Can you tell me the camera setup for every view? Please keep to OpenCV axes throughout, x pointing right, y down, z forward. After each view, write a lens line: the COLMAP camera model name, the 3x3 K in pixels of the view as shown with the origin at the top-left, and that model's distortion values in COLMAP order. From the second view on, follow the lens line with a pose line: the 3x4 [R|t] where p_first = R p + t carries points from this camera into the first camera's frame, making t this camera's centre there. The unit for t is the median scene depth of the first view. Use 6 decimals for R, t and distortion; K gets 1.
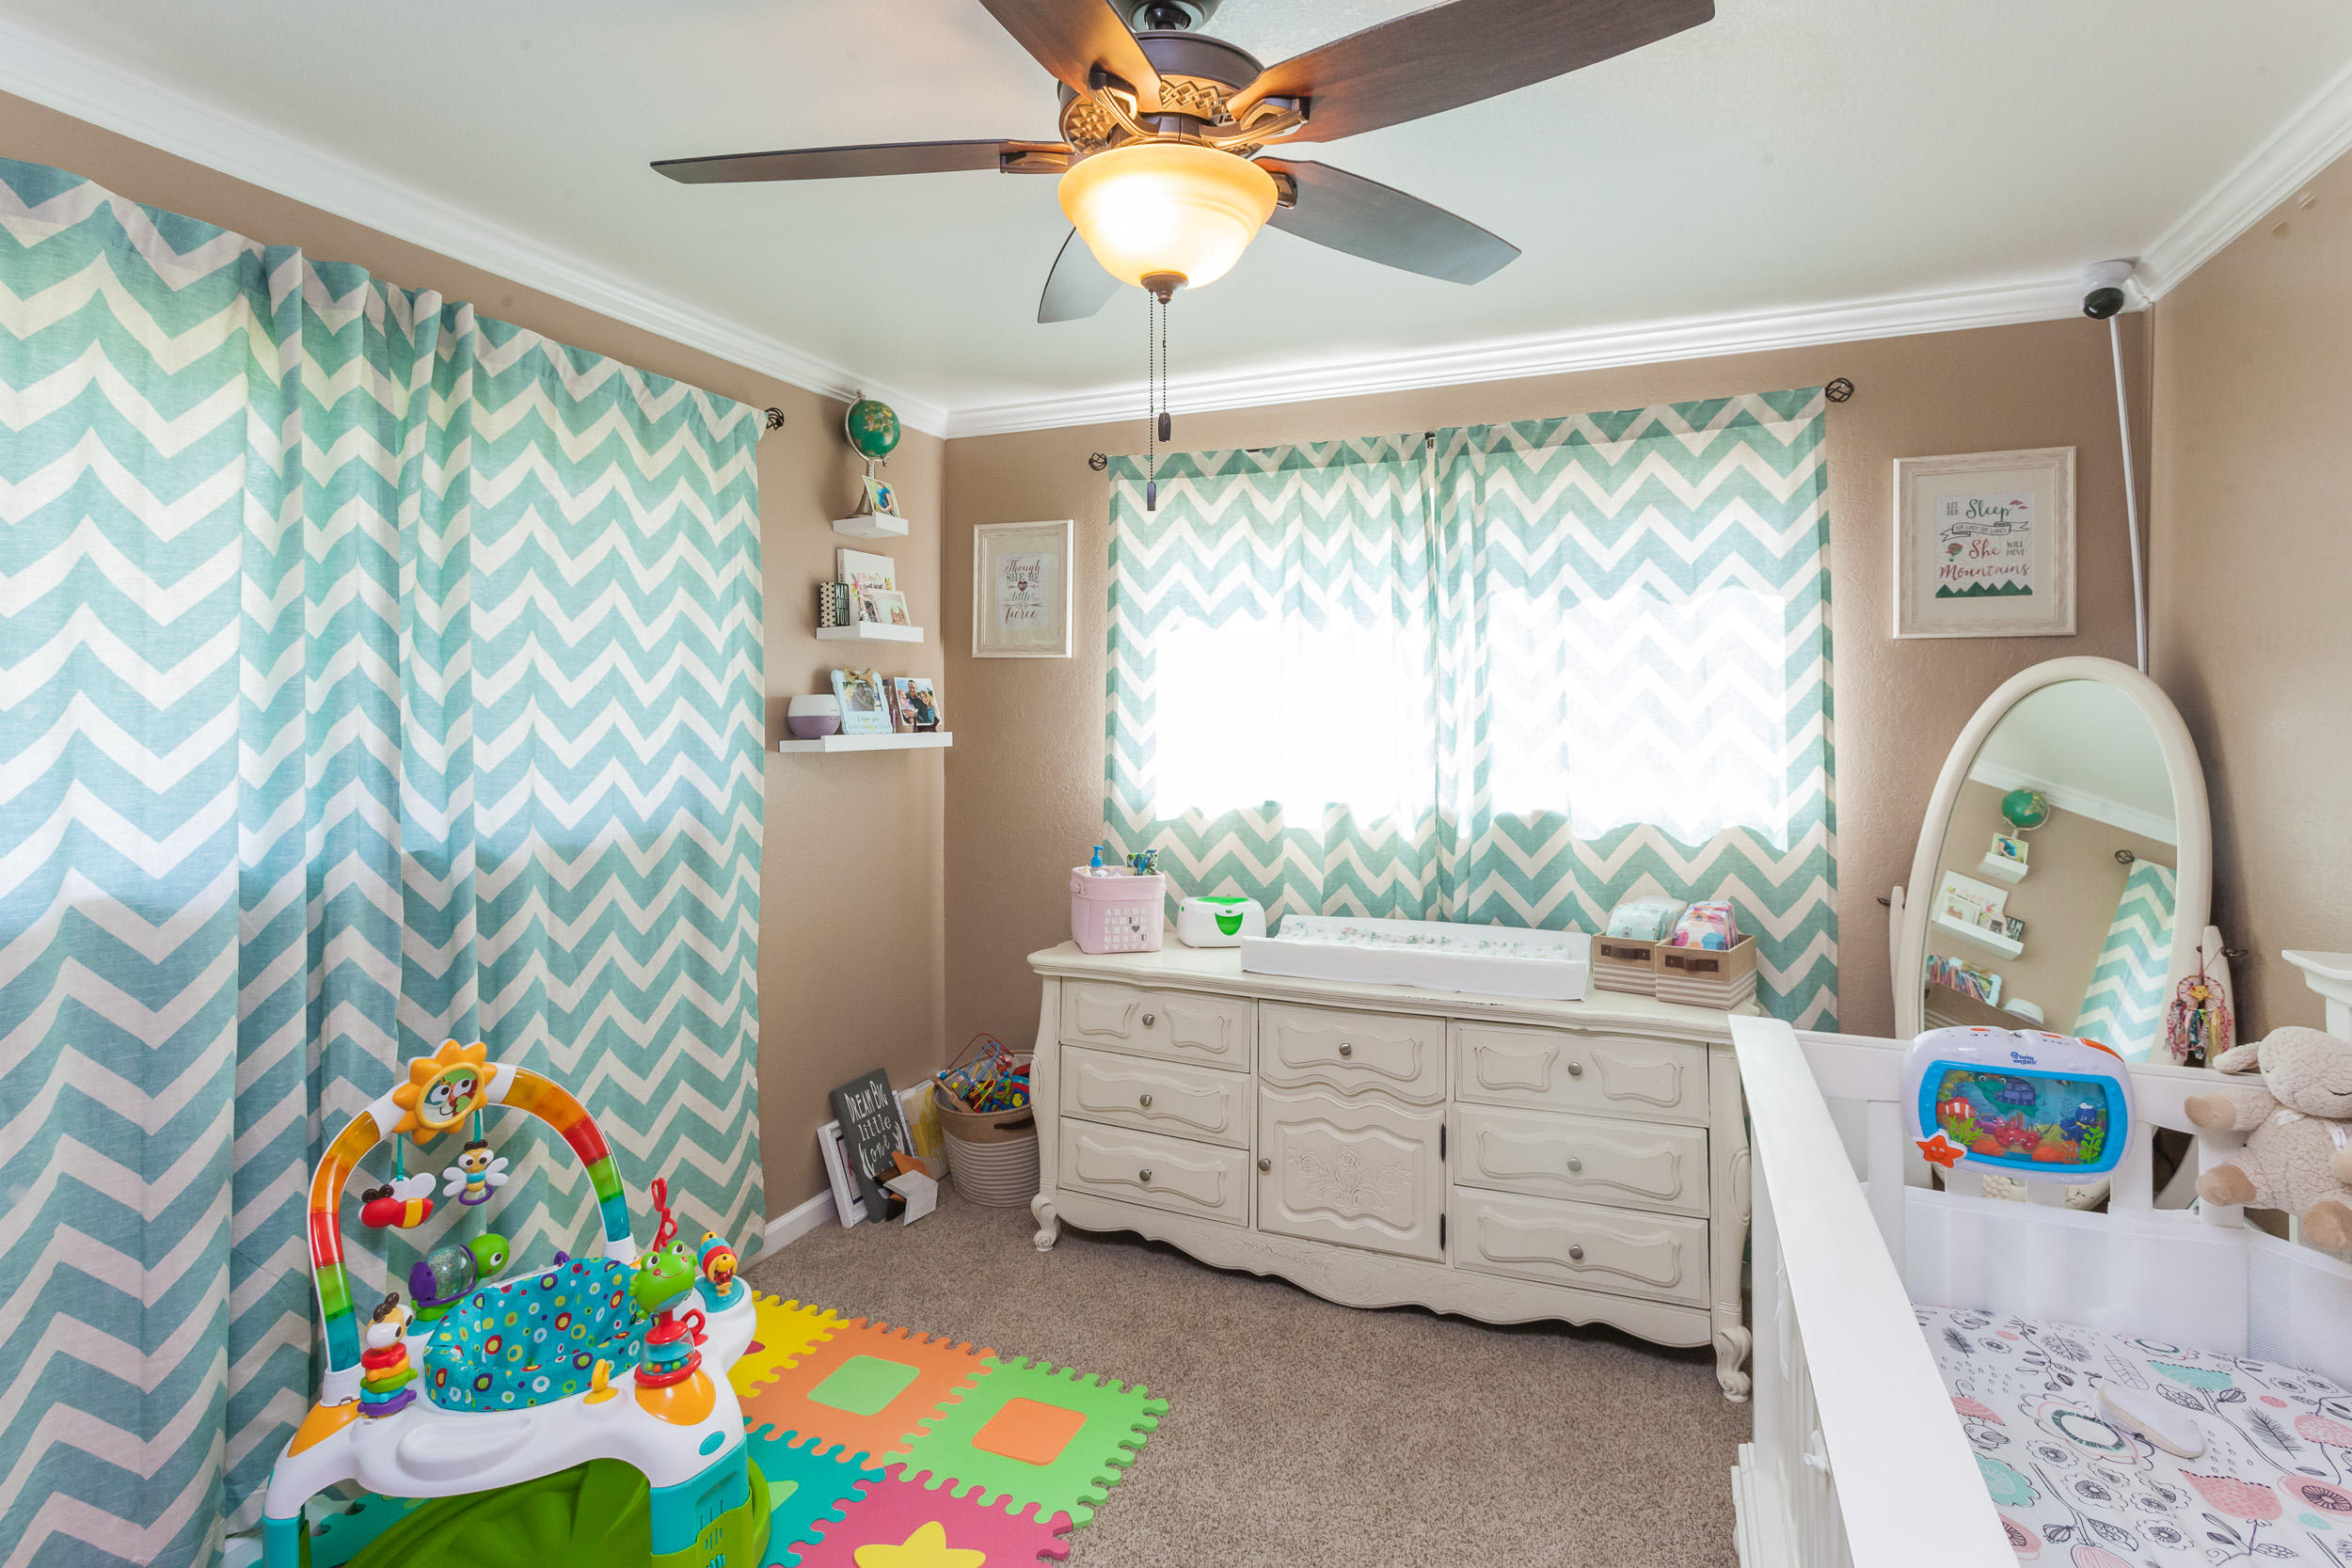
lens RADIAL K [[1157.5, 0, 1170.7], [0, 1157.5, 697.9], [0, 0, 1]] dist [-0.017688, 0.010941]
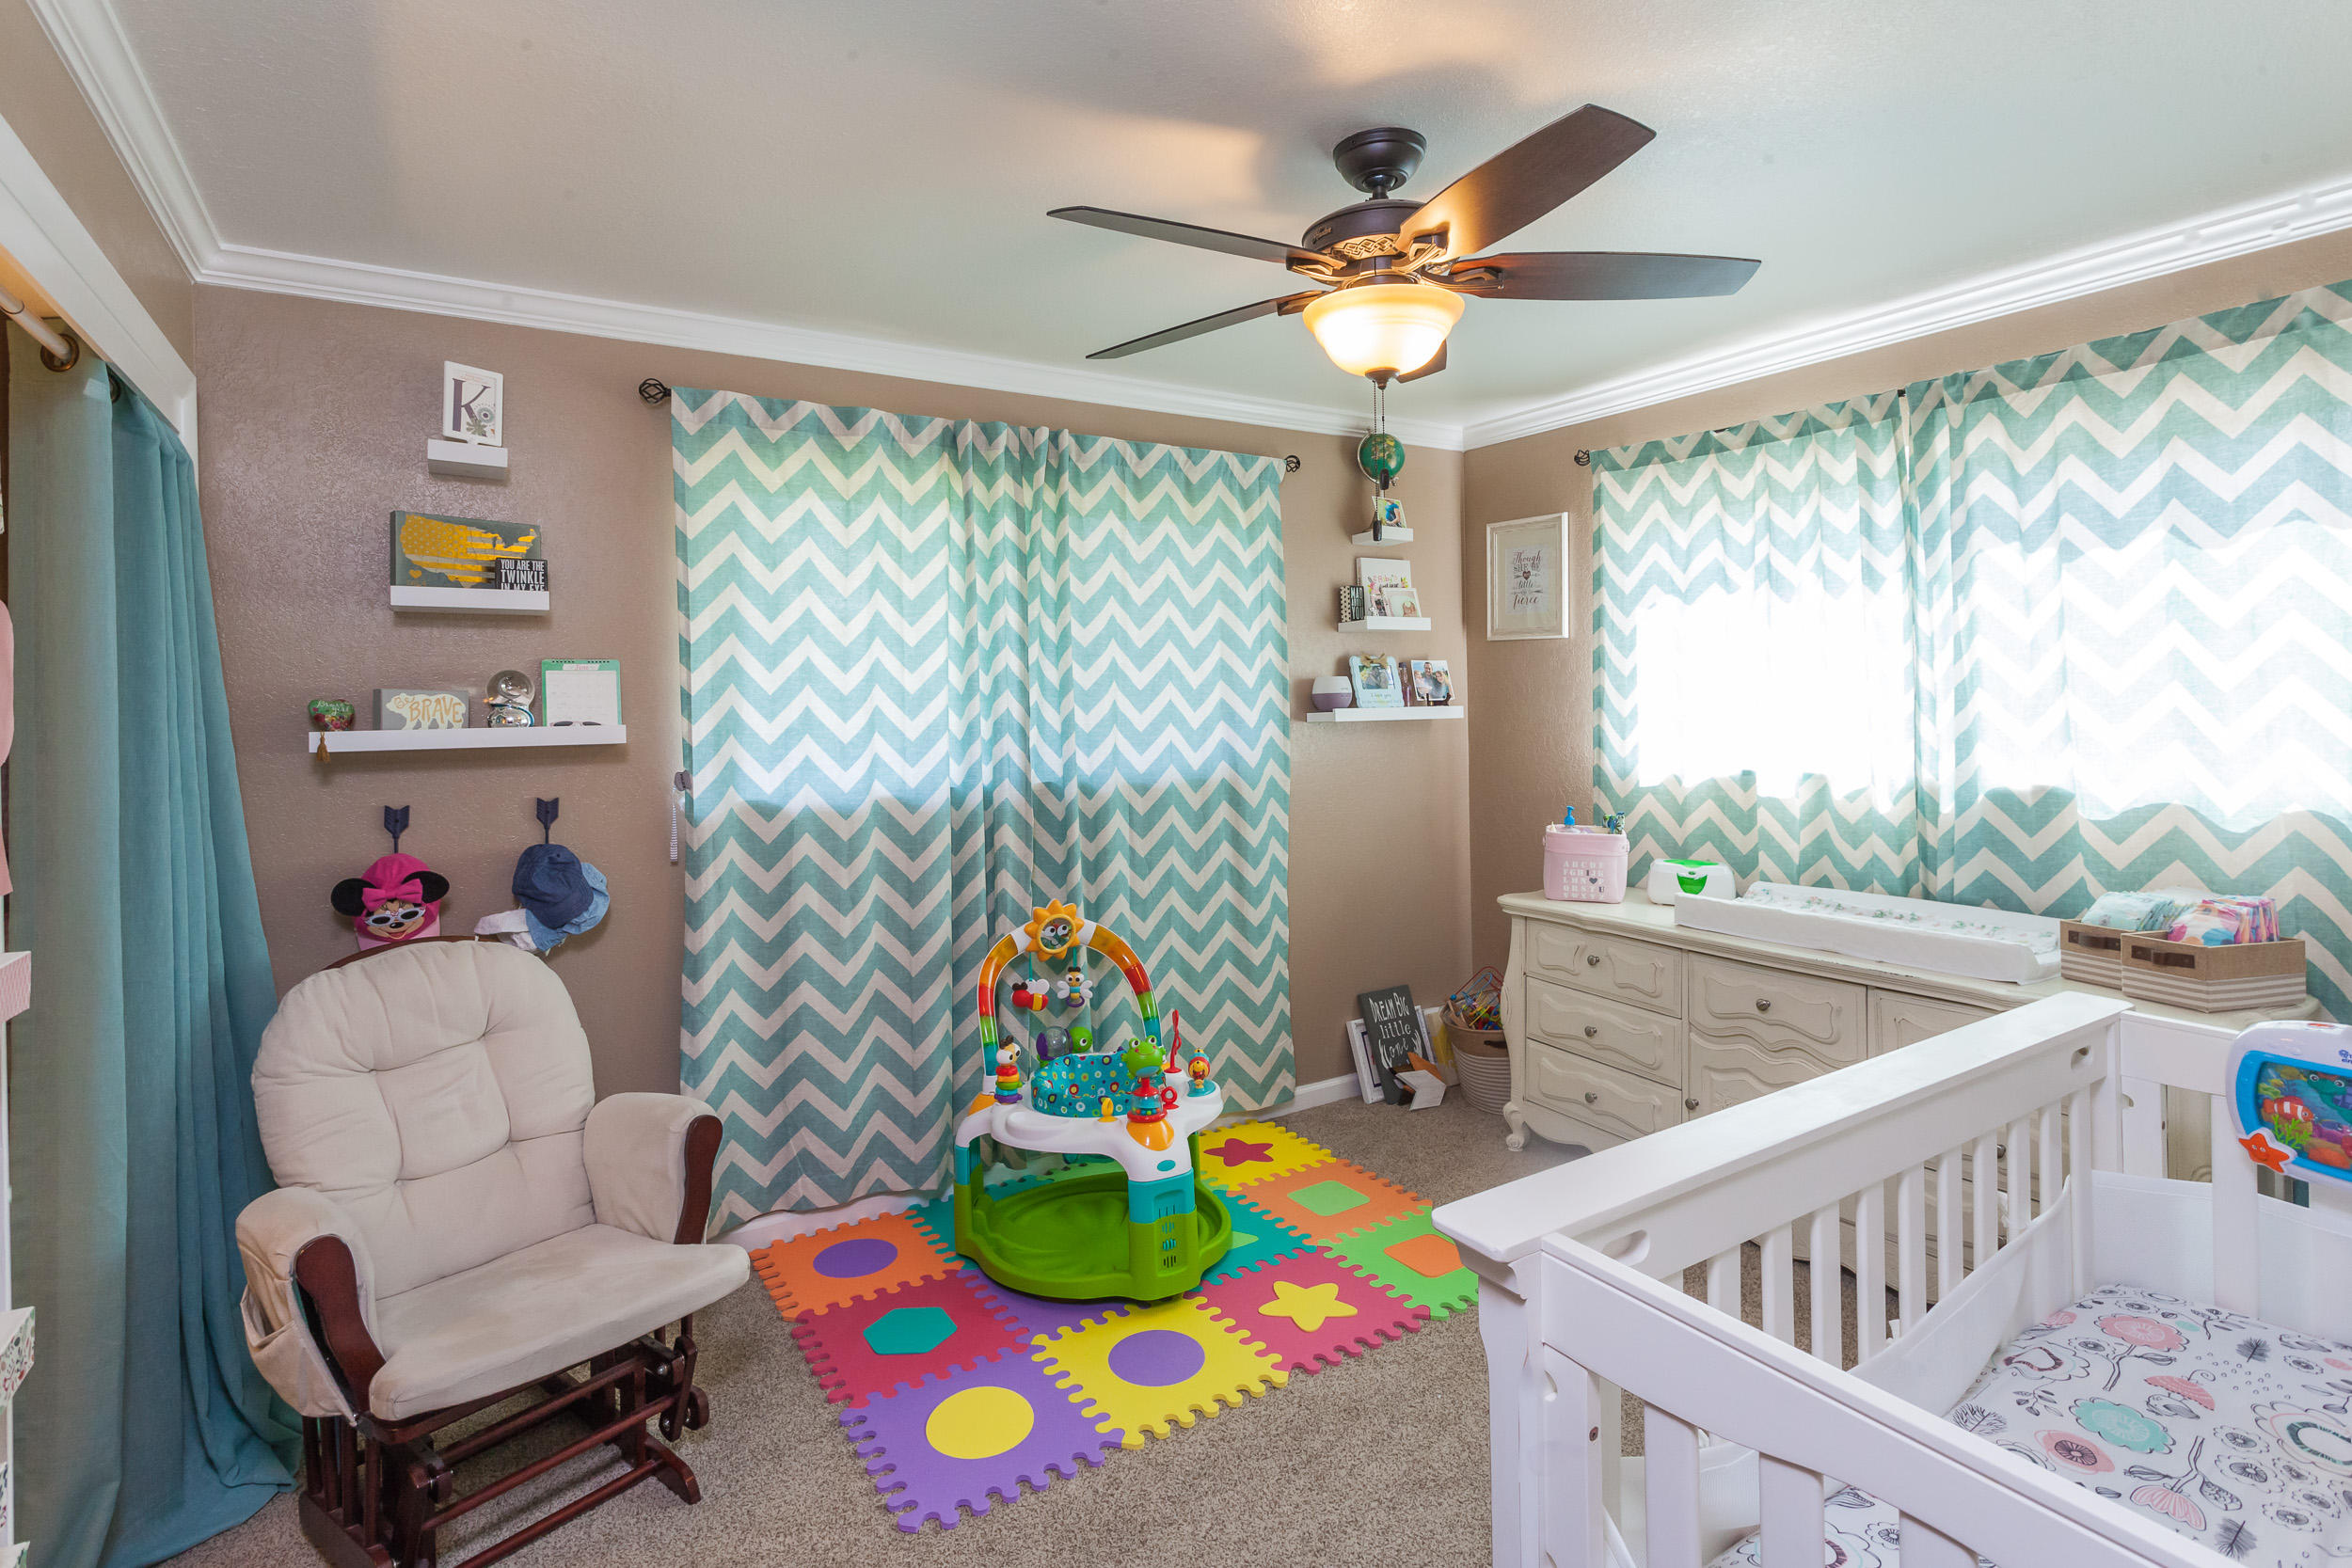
lens RADIAL K [[1157.5, 0, 1170.7], [0, 1157.5, 697.9], [0, 0, 1]] dist [-0.017688, 0.010941]
pose [[0.816294, -0.010941, -0.577532, 0.300800], [0.020935, 0.999724, 0.010651, 0.003792], [0.577257, -0.020785, 0.816298, -0.145833]]
